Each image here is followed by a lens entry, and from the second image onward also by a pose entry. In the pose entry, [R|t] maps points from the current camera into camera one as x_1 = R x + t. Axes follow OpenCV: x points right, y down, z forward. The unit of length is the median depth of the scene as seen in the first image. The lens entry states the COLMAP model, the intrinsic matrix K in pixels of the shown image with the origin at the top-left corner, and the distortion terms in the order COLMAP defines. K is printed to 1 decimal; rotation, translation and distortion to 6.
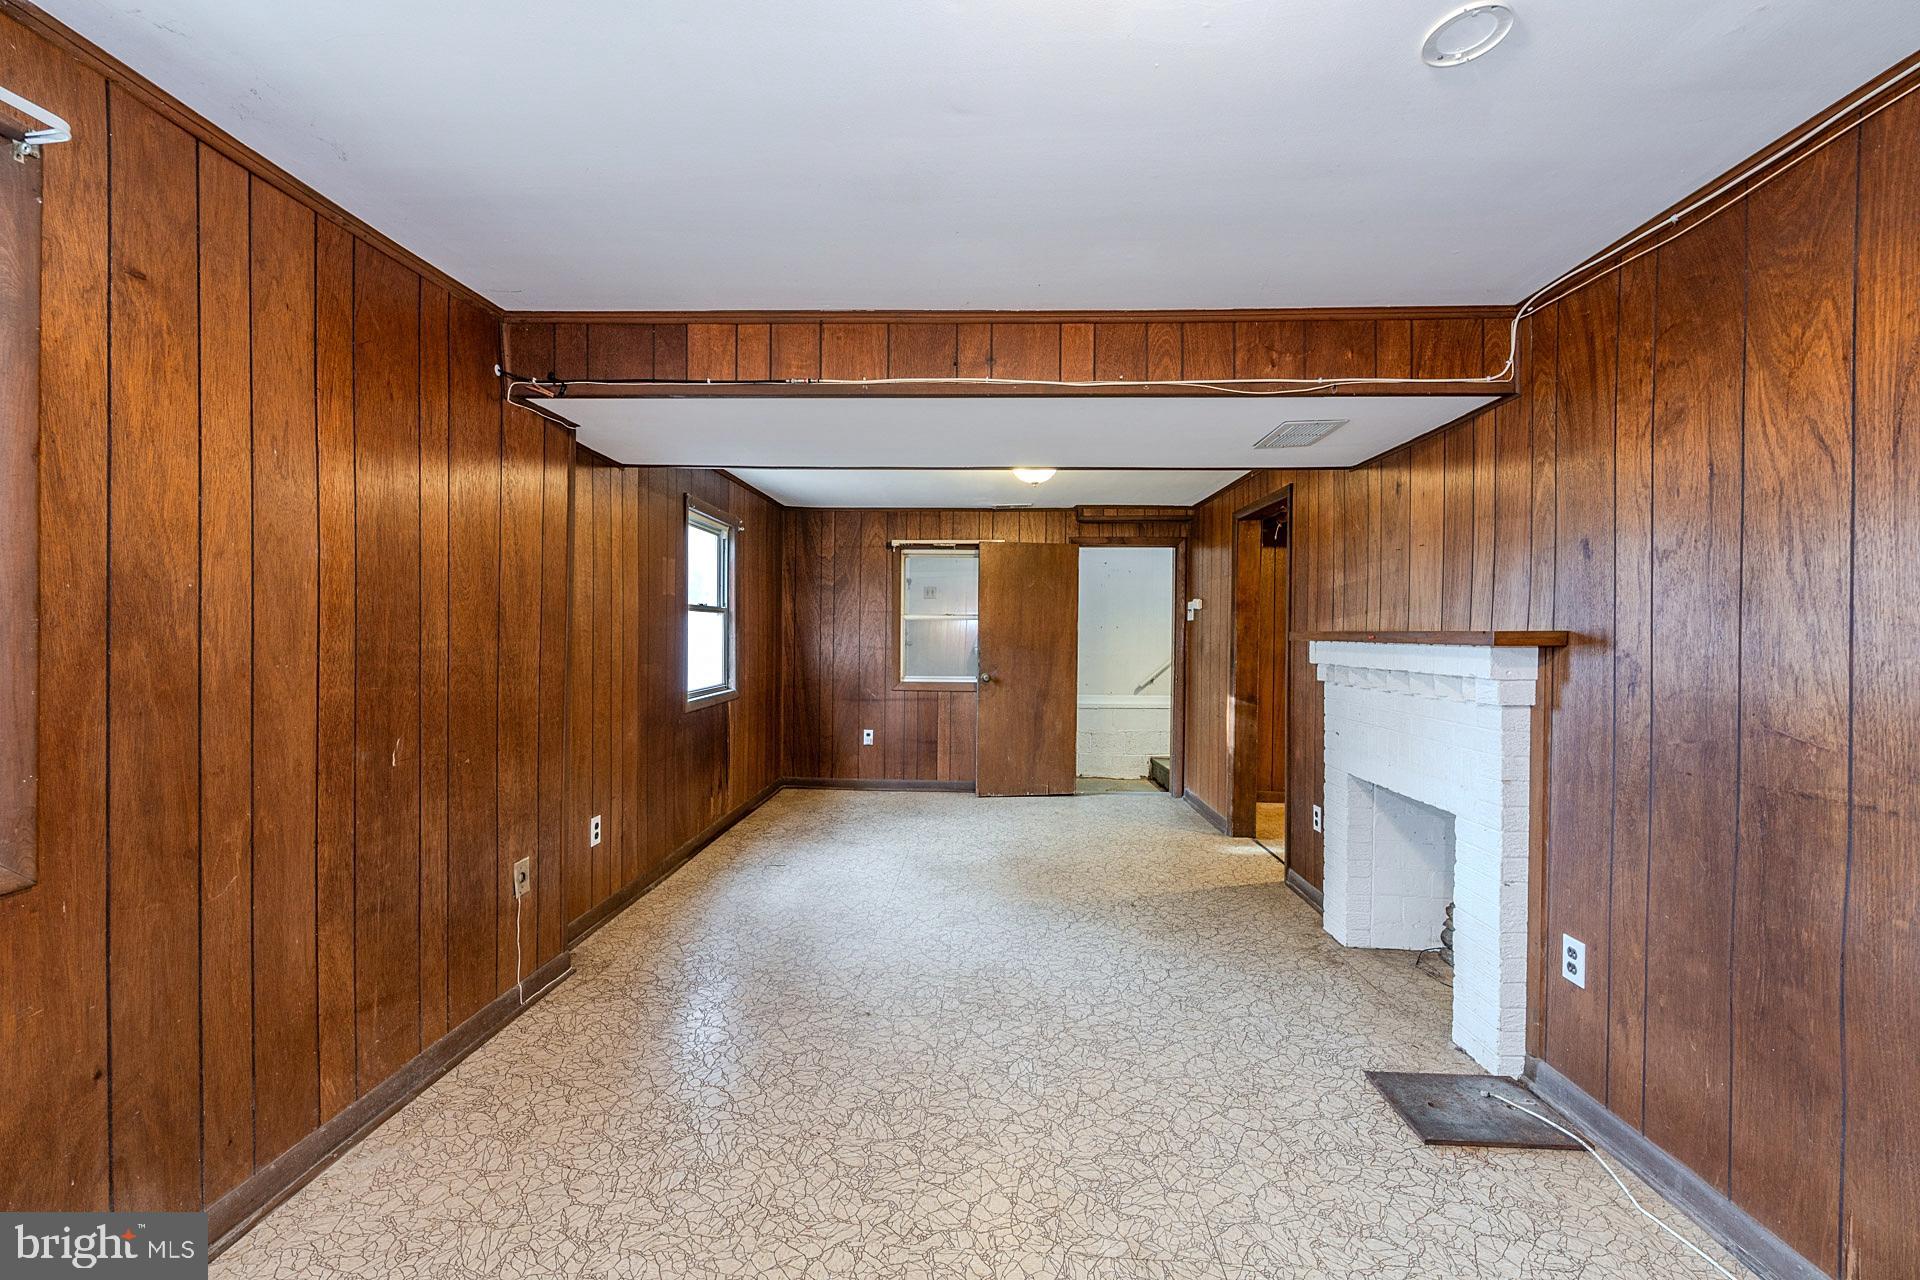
lens RADIAL K [[764.4, 0, 957.9], [0, 764.4, 637.2], [0, 0, 1]] dist [-0.000746, 0.000083]
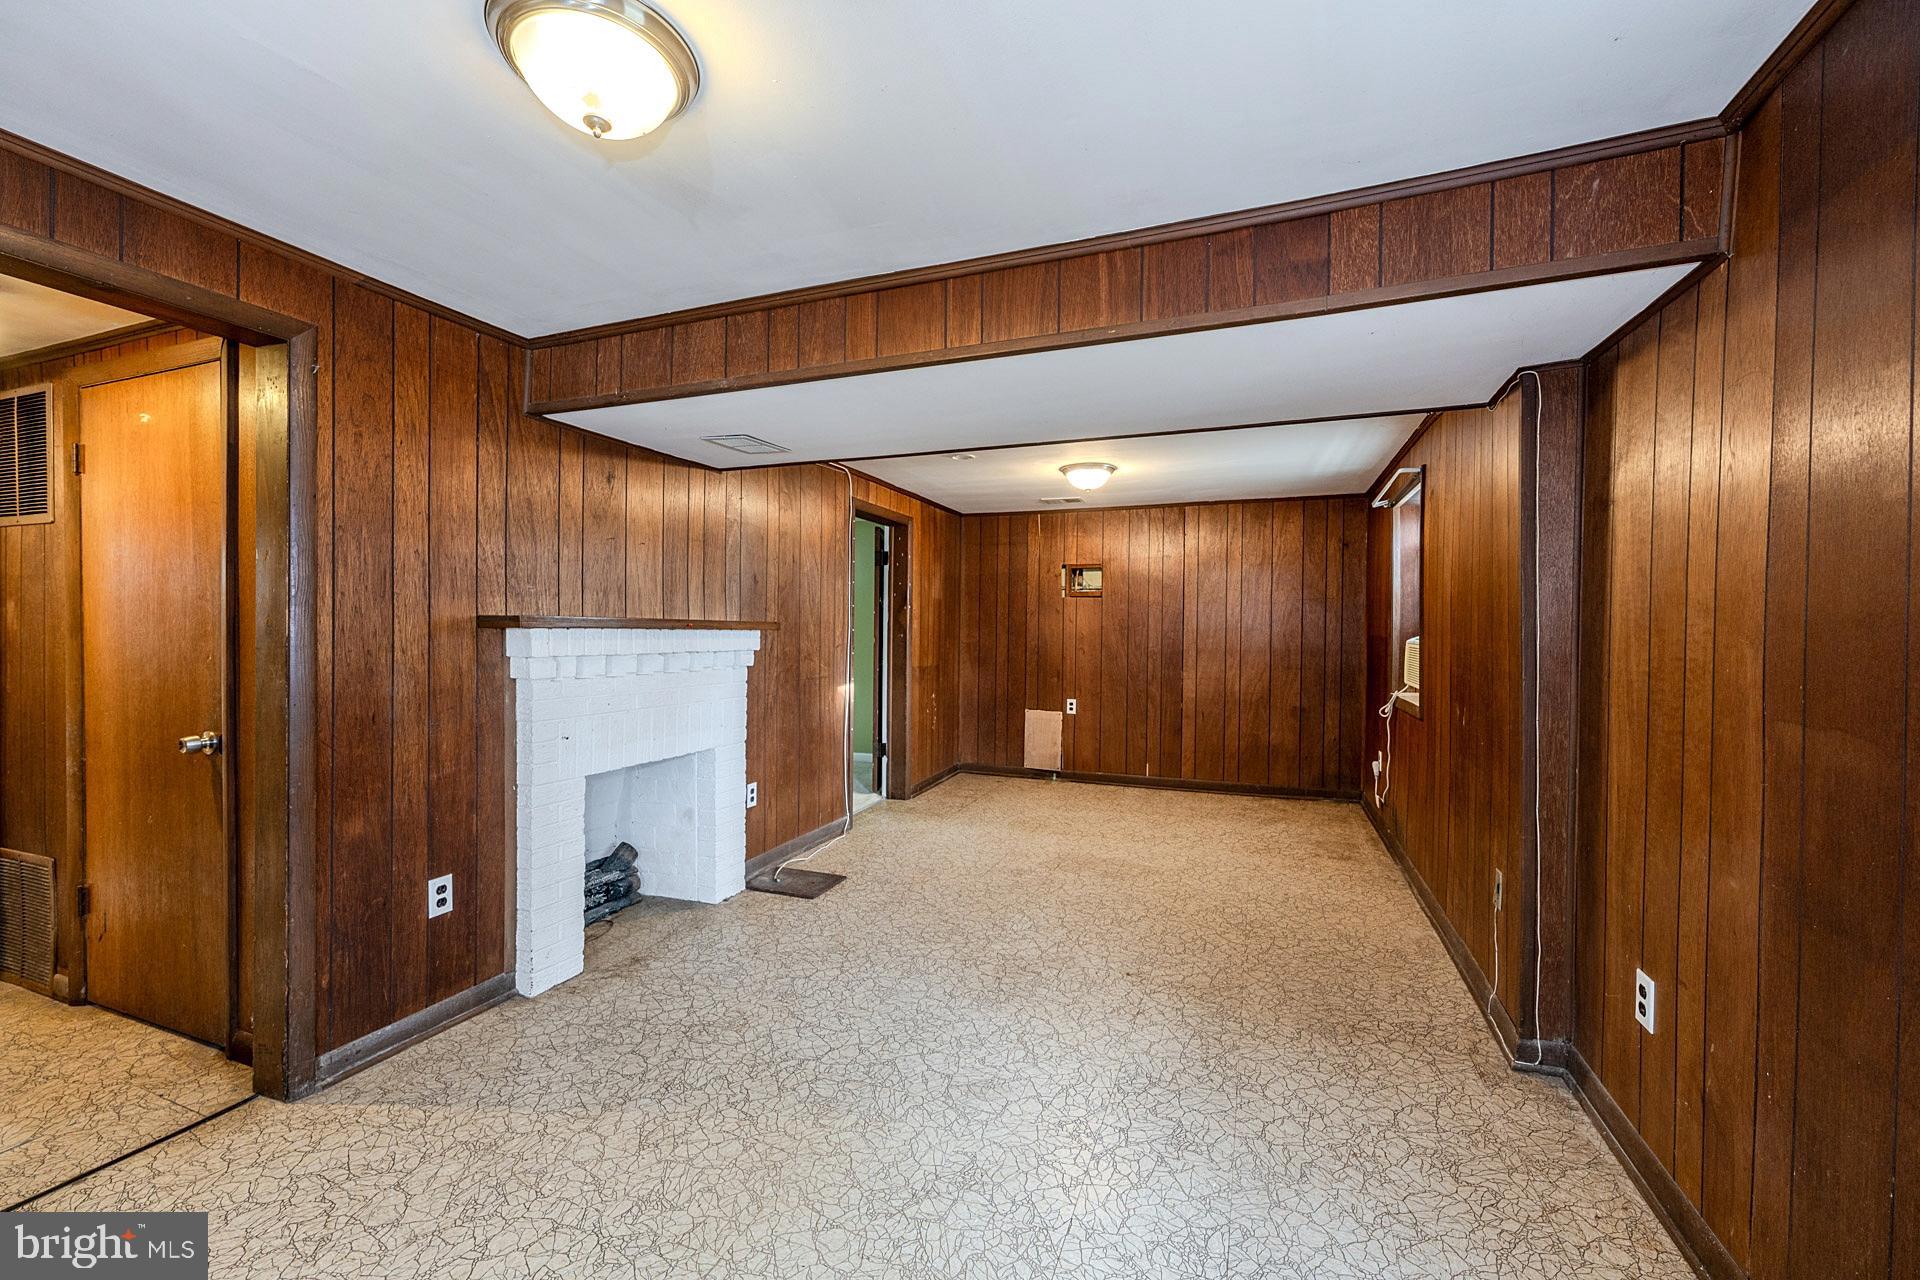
lens RADIAL K [[764.4, 0, 957.9], [0, 764.4, 637.2], [0, 0, 1]] dist [-0.000746, 0.000083]
pose [[-0.944058, -0.020069, 0.329168, -0.229788], [-0.015560, 0.999746, 0.016326, -0.005932], [-0.329412, 0.010290, -0.944130, 2.041641]]
